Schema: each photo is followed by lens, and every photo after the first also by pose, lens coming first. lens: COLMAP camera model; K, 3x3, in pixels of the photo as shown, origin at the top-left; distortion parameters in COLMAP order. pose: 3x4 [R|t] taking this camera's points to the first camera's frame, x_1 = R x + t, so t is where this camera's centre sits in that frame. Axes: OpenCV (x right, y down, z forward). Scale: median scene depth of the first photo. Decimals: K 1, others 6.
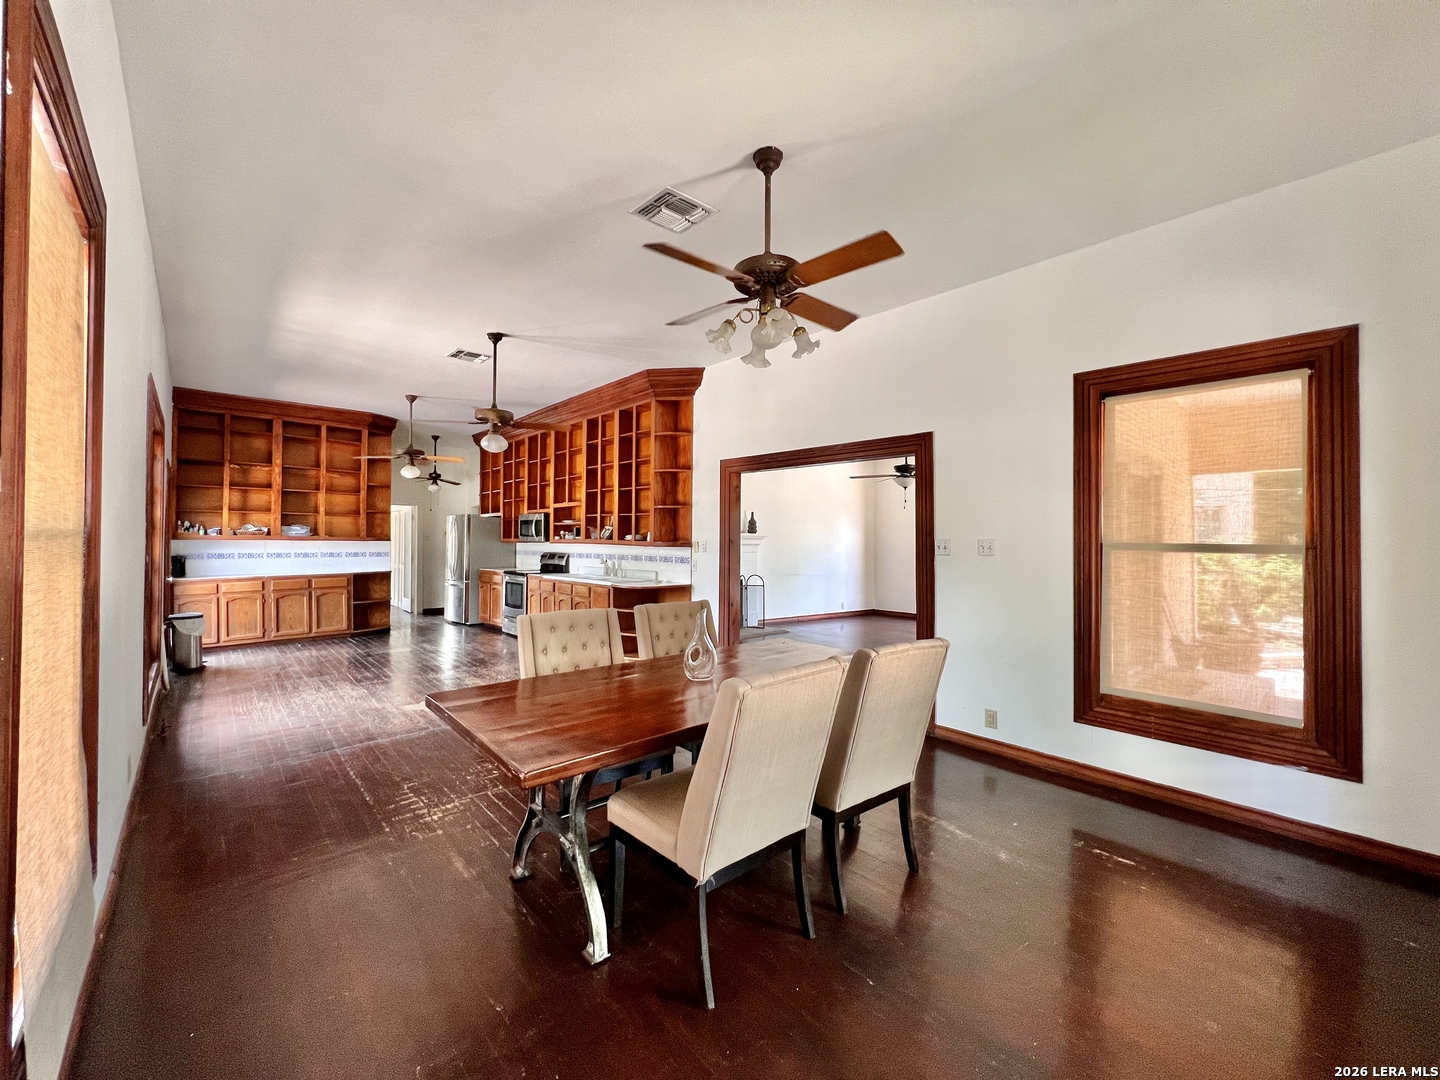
lens RADIAL K [[590.2, 0, 723.5], [0, 590.2, 536.6], [0, 0, 1]] dist [-0.002299, -0.000231]
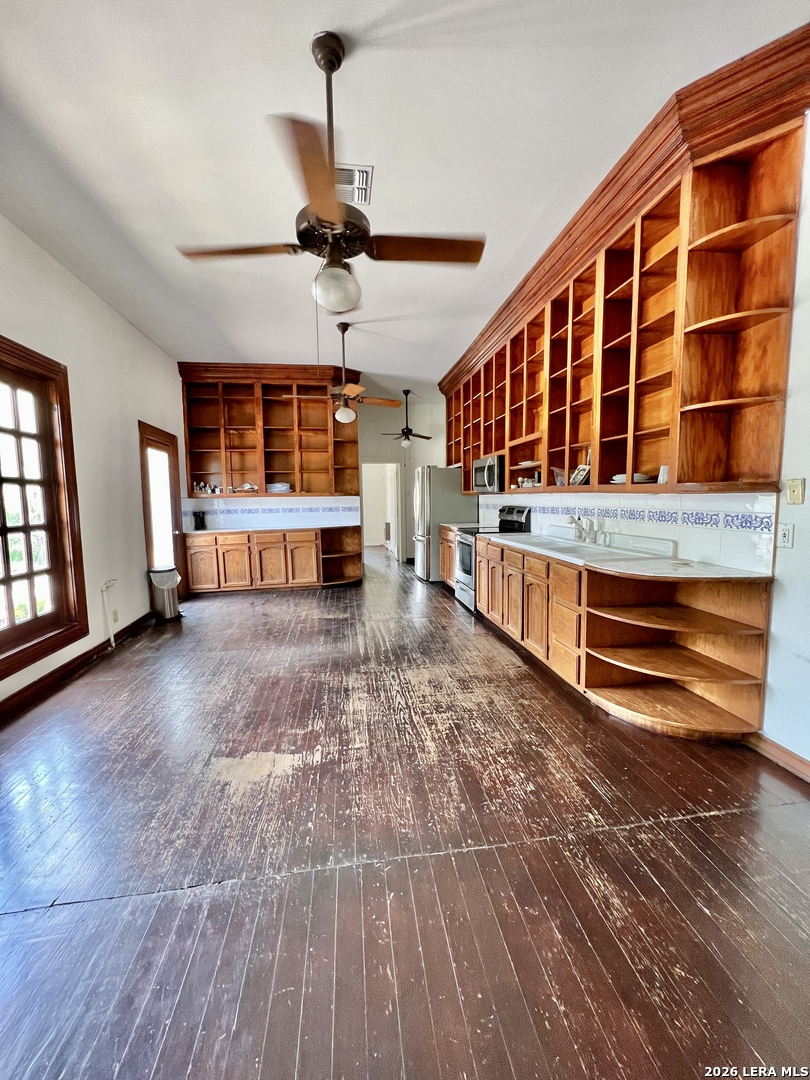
lens RADIAL K [[442.7, 0, 403.6], [0, 442.7, 539.9], [0, 0, 1]] dist [-0.002299, -0.000231]
pose [[0.829559, 0.034291, -0.557366, -0.082192], [0.025021, 0.994828, 0.098445, 0.011166], [0.557859, -0.095612, 0.824410, 0.463307]]
